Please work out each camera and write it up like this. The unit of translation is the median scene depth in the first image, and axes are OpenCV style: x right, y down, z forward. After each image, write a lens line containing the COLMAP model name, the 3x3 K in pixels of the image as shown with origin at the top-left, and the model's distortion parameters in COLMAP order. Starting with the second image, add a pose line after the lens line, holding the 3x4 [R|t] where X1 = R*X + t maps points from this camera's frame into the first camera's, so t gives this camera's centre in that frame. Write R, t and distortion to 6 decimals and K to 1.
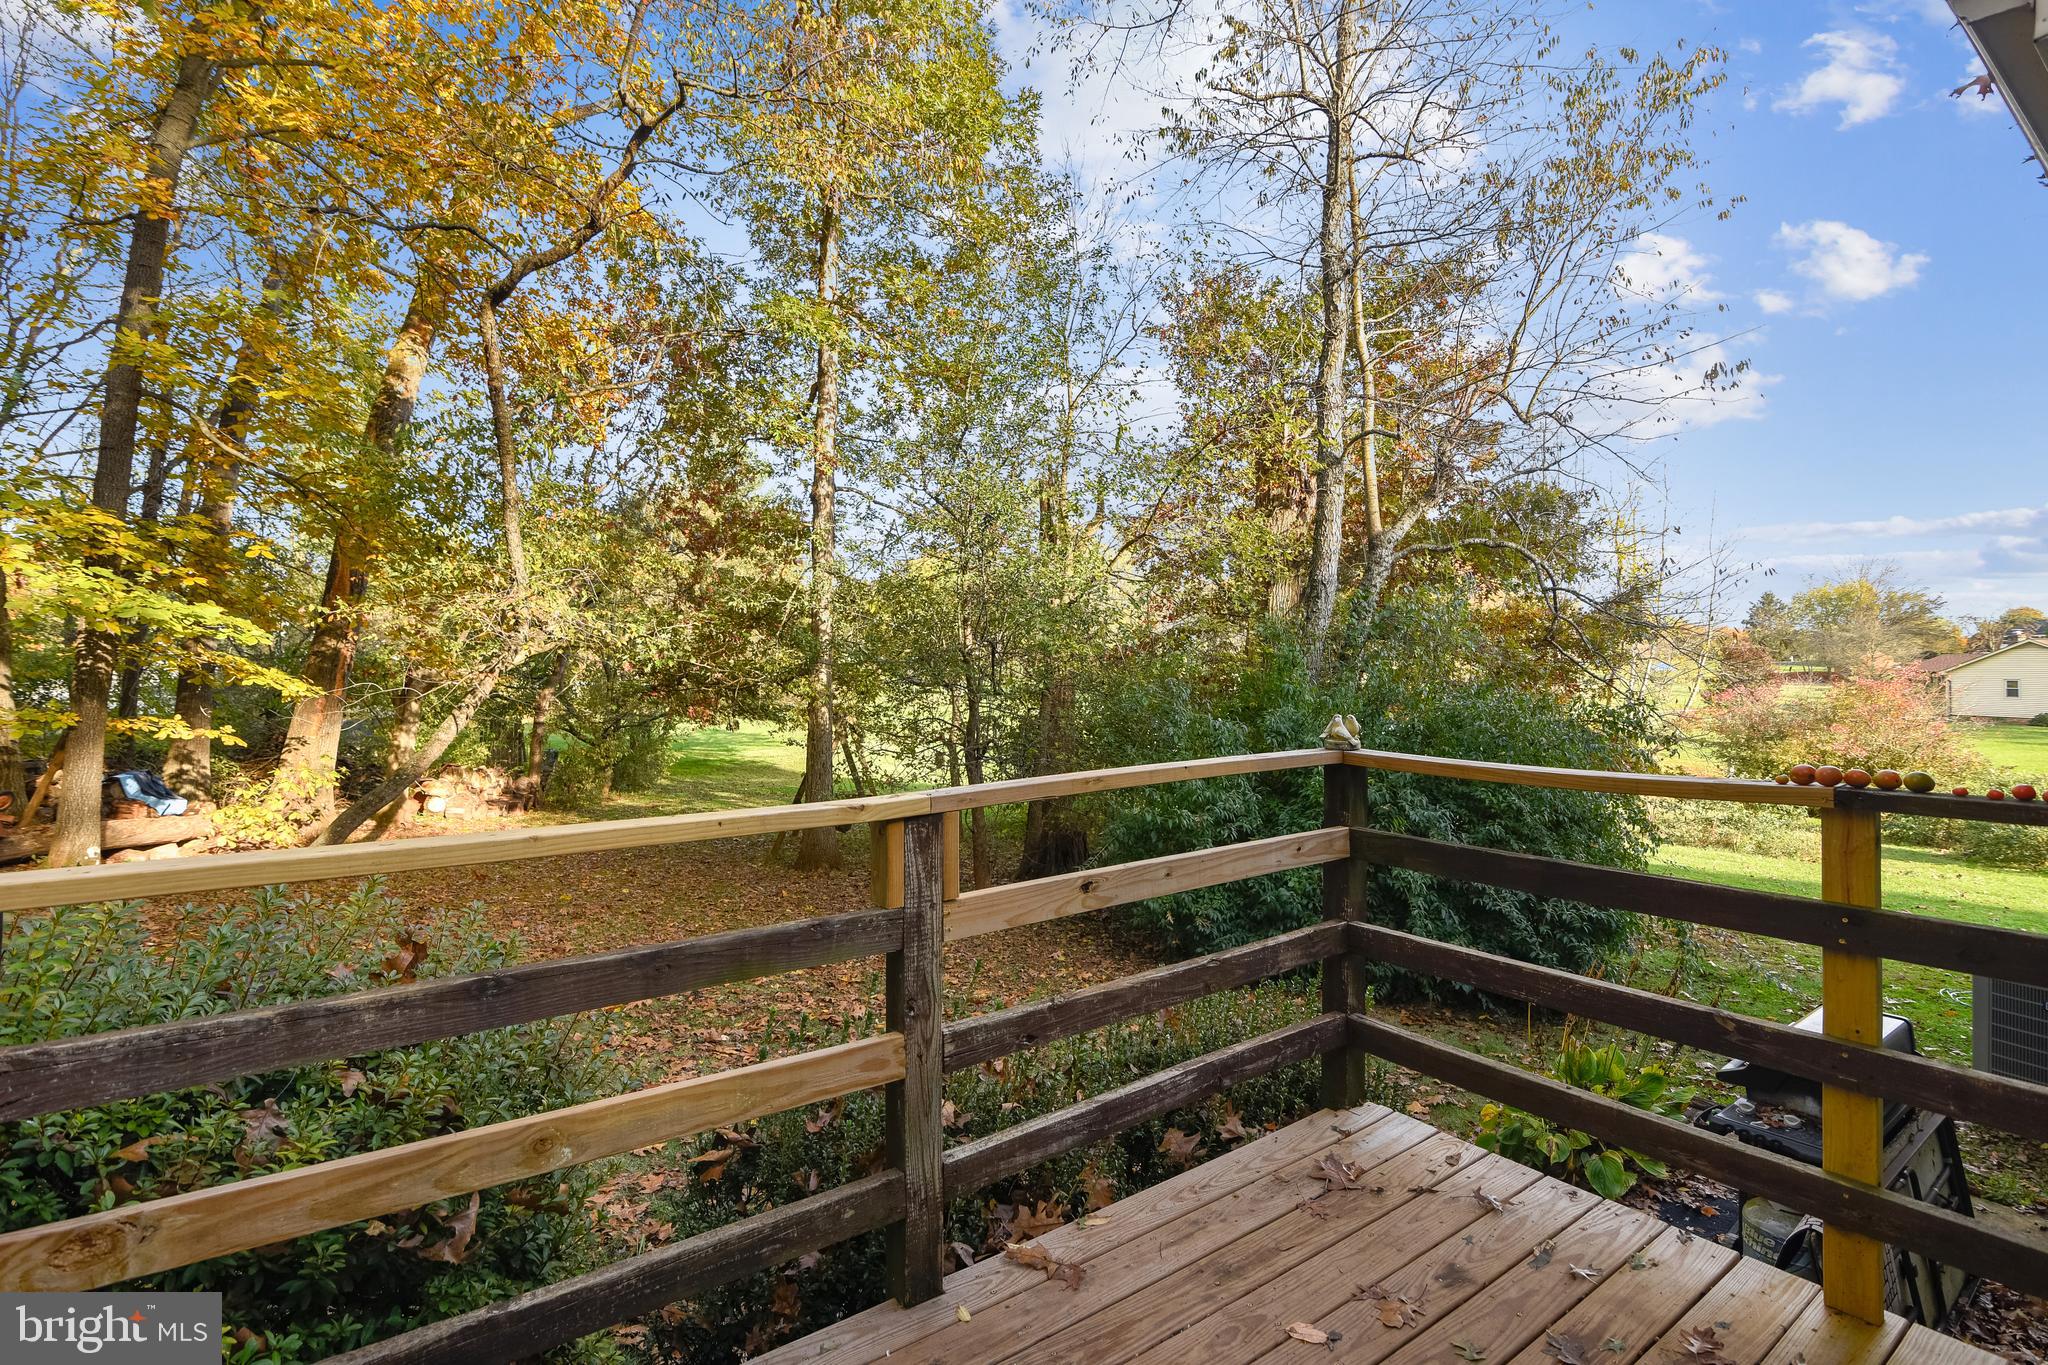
lens RADIAL K [[960.1, 0, 1023.9], [0, 960.1, 648.3], [0, 0, 1]] dist [-0.019849, -0.000225]
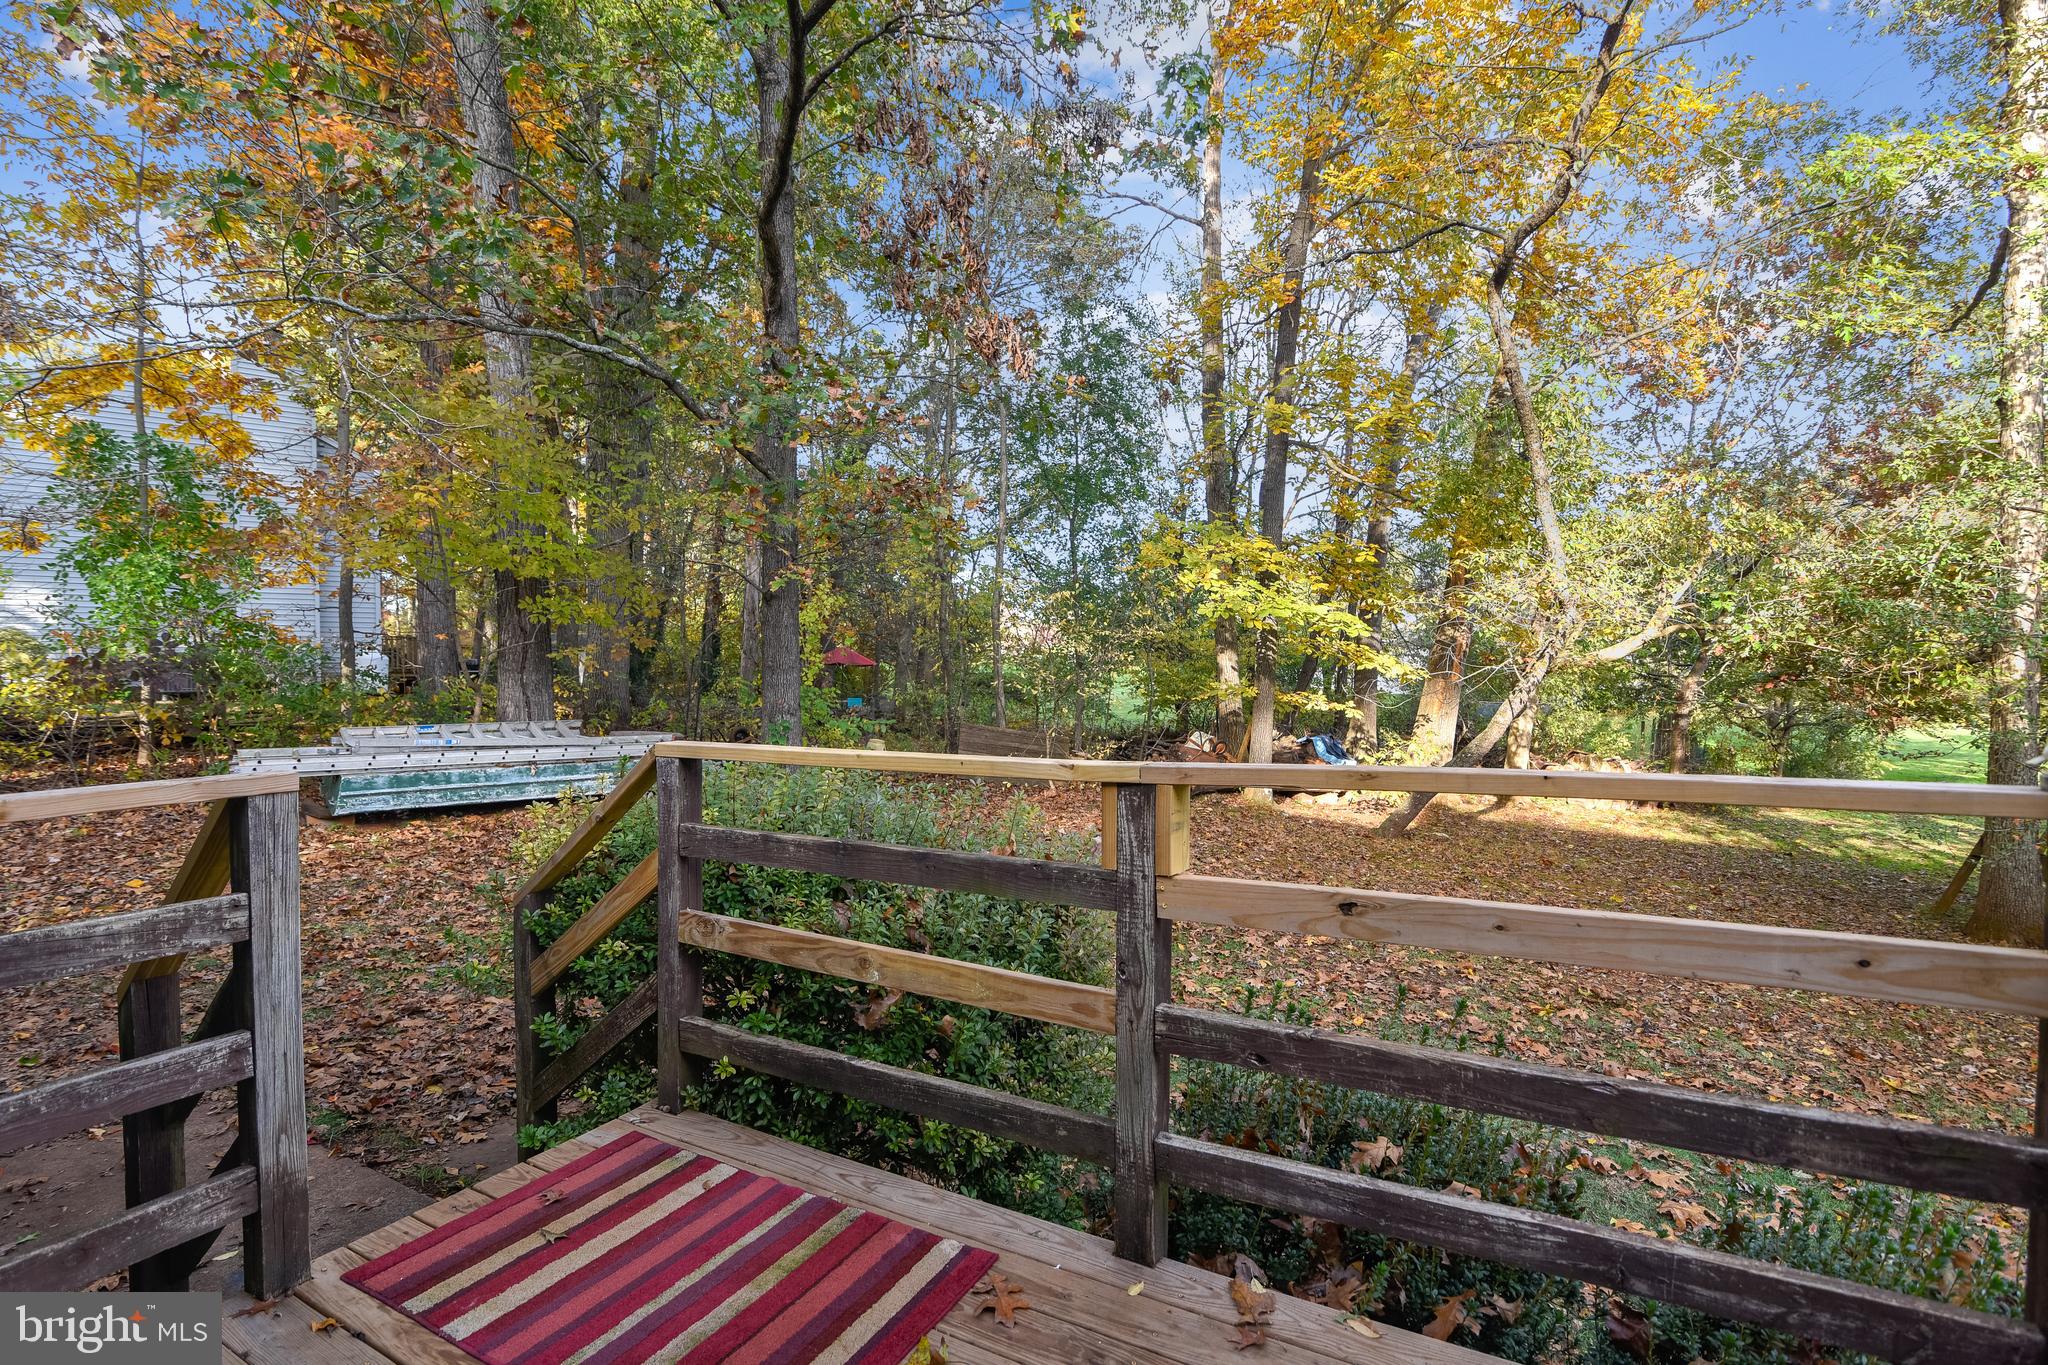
lens RADIAL K [[980.8, 0, 1024.0], [0, 980.8, 682.5], [0, 0, 1]] dist [-0.001764, -0.000402]
pose [[0.435305, 0.020486, -0.900050, 0.157947], [0.022695, 0.999174, 0.033719, 0.006387], [0.899997, -0.035105, 0.434480, 0.093922]]
